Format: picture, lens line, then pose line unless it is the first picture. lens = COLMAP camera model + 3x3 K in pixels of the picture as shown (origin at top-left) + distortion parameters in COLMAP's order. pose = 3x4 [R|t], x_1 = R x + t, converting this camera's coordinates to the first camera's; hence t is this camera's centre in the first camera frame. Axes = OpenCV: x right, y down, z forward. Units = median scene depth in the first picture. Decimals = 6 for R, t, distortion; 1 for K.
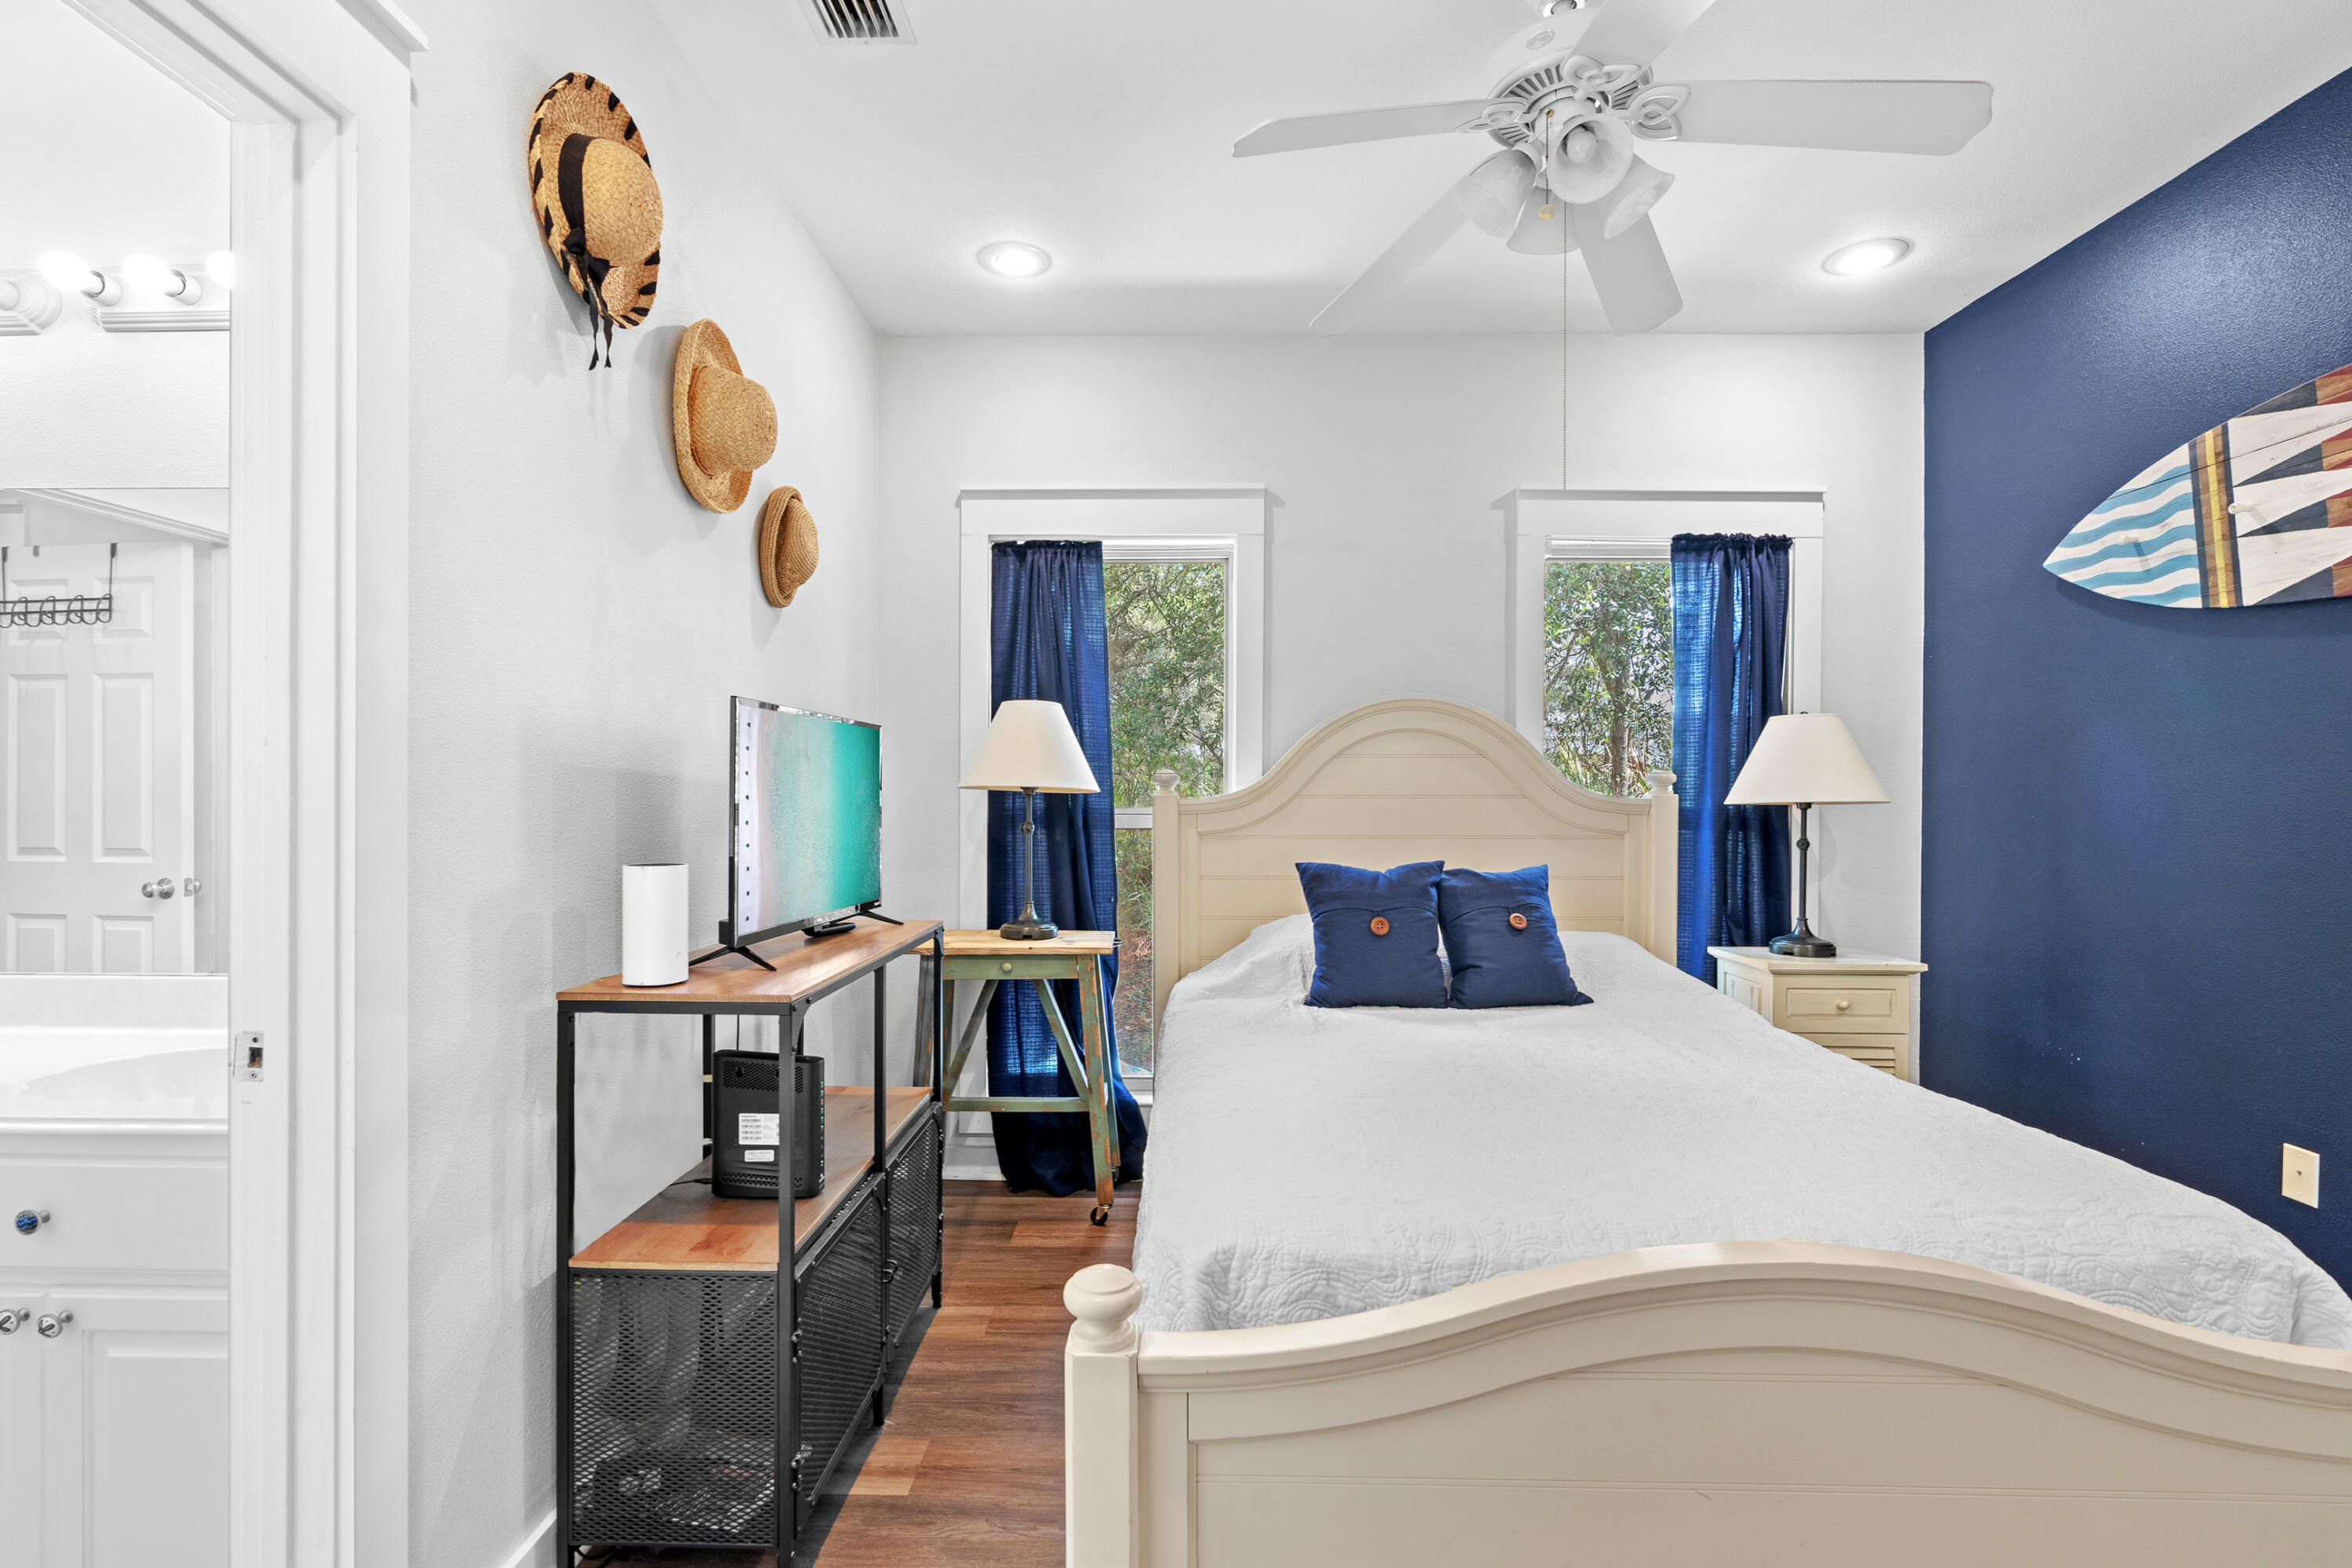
lens RADIAL K [[1109.7, 0, 1174.4], [0, 1109.7, 796.3], [0, 0, 1]] dist [0.001915, 0.002231]
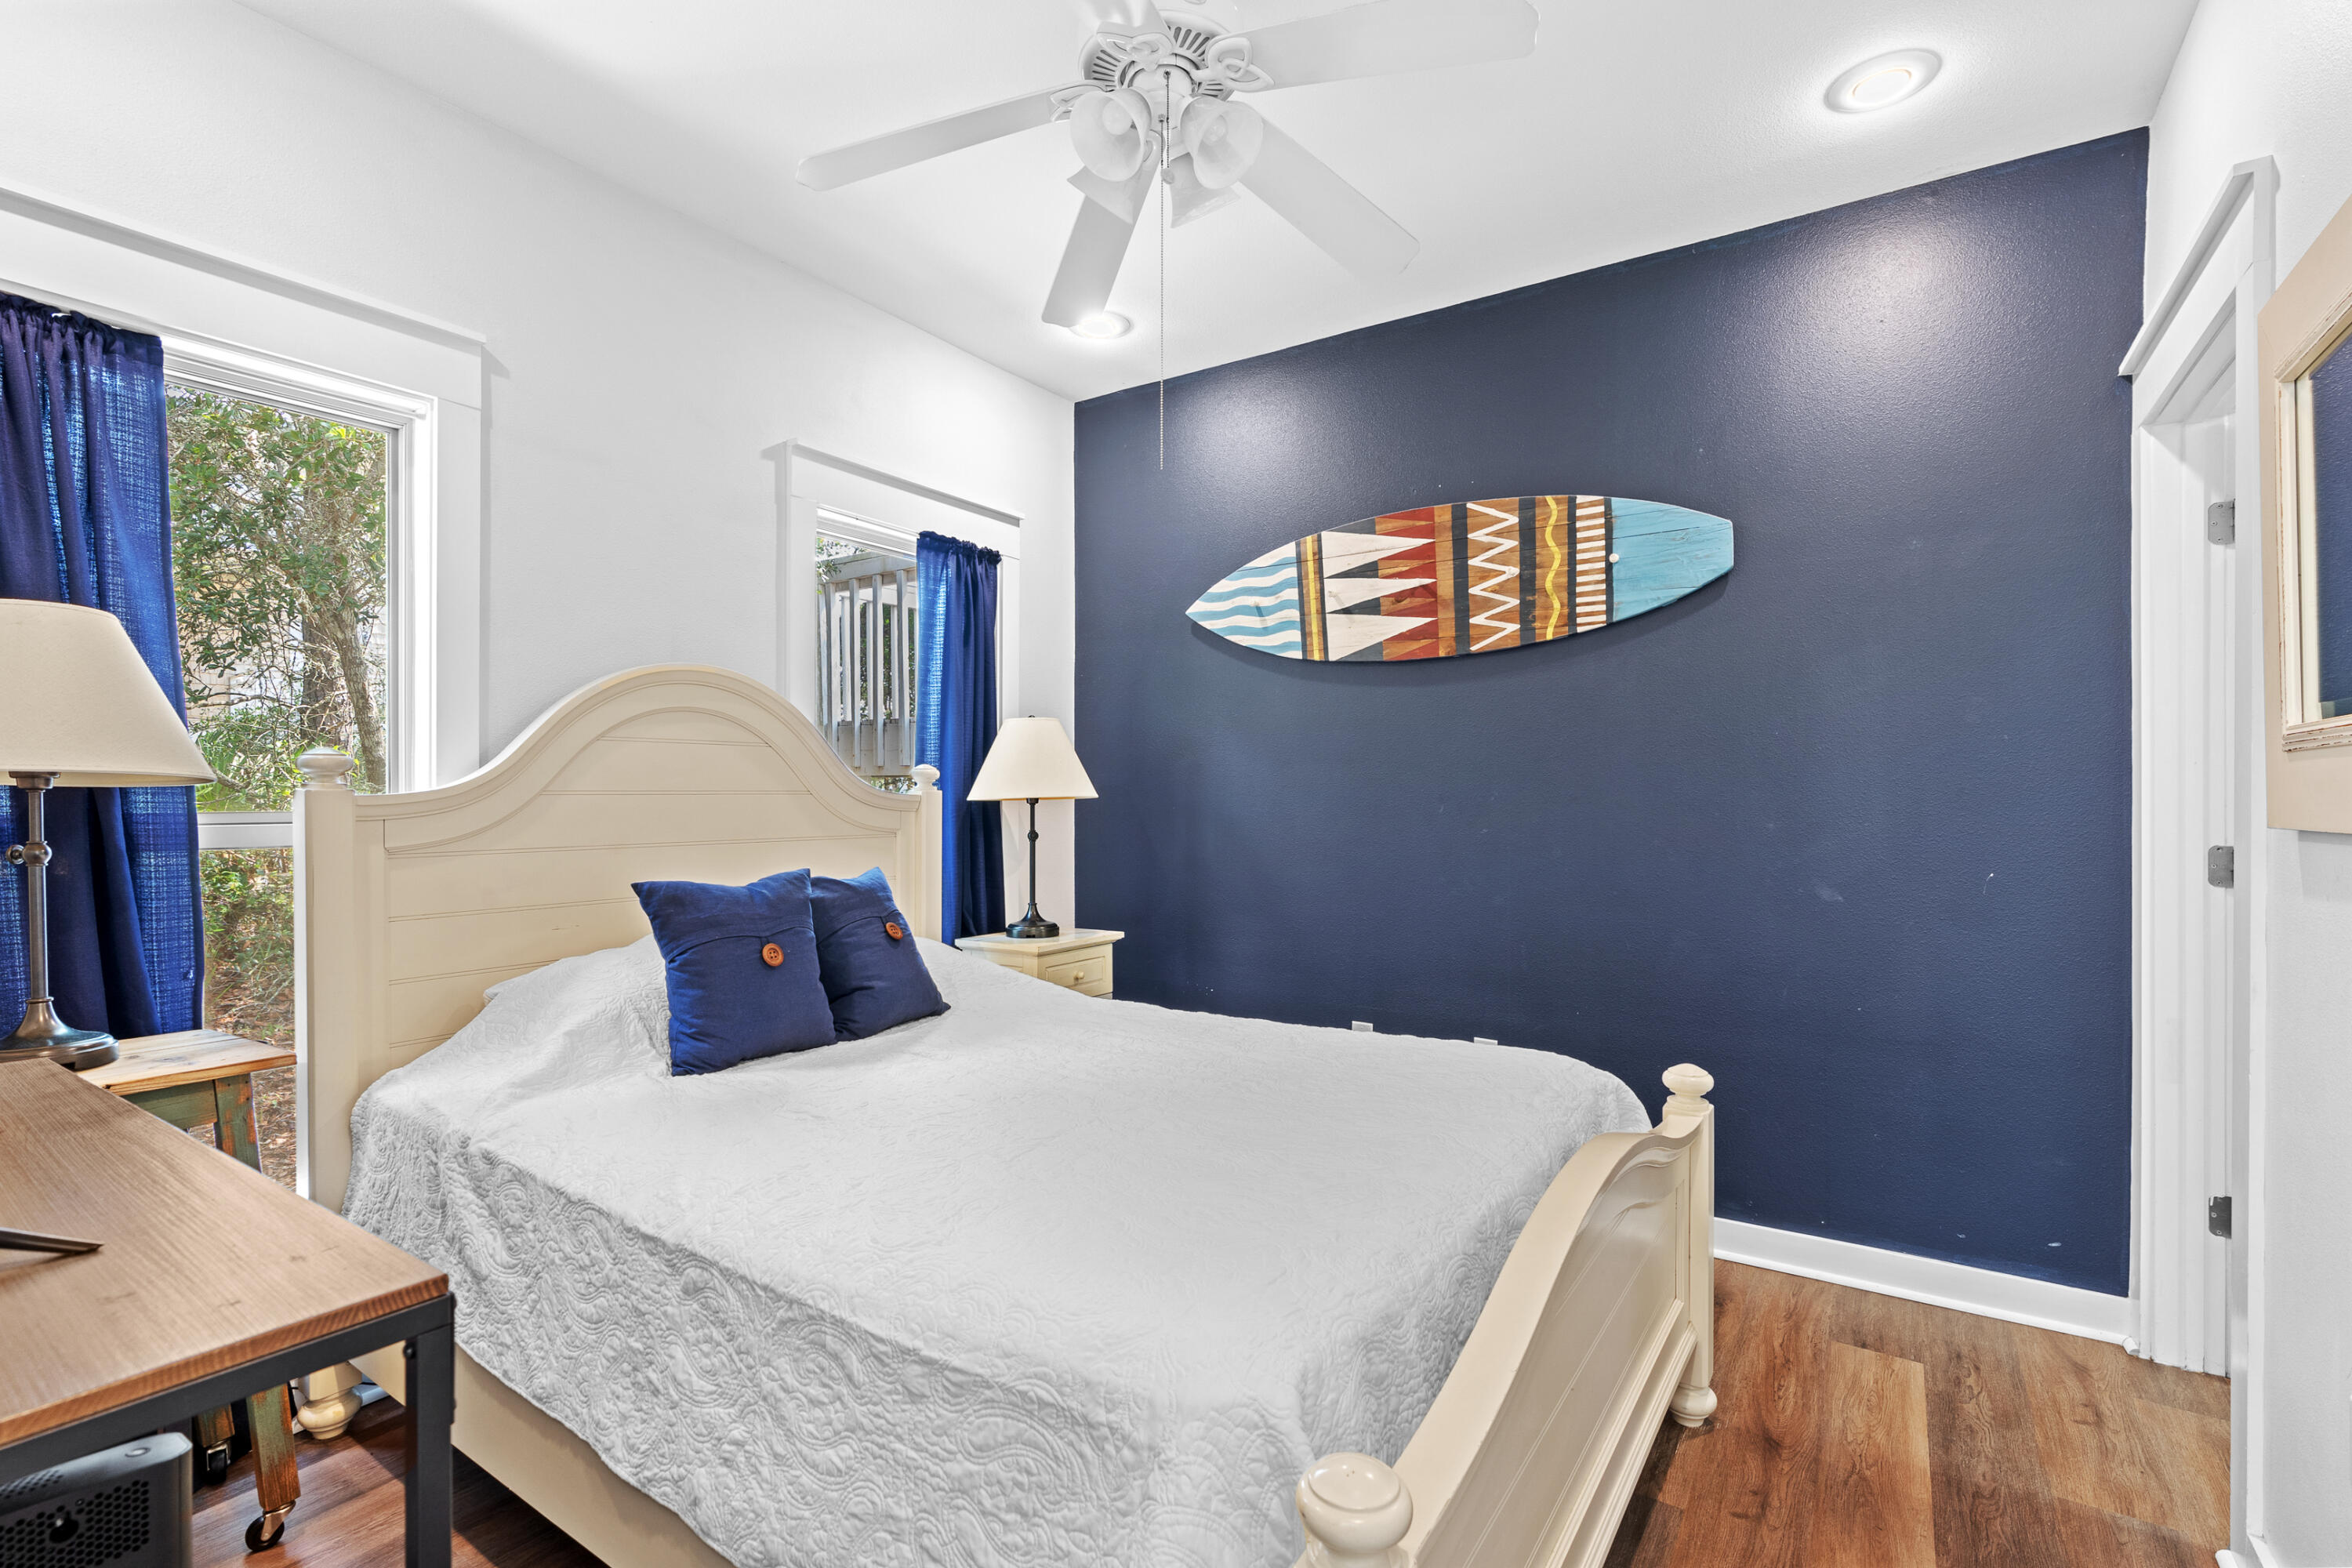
lens RADIAL K [[1109.7, 0, 1159.6], [0, 1109.7, 797.8], [0, 0, 1]] dist [0.001915, 0.002231]
pose [[0.539752, -0.003604, 0.841817, -0.328182], [0.005572, 0.999984, 0.000708, 0.005956], [-0.841806, 0.004309, 0.539763, 0.338148]]
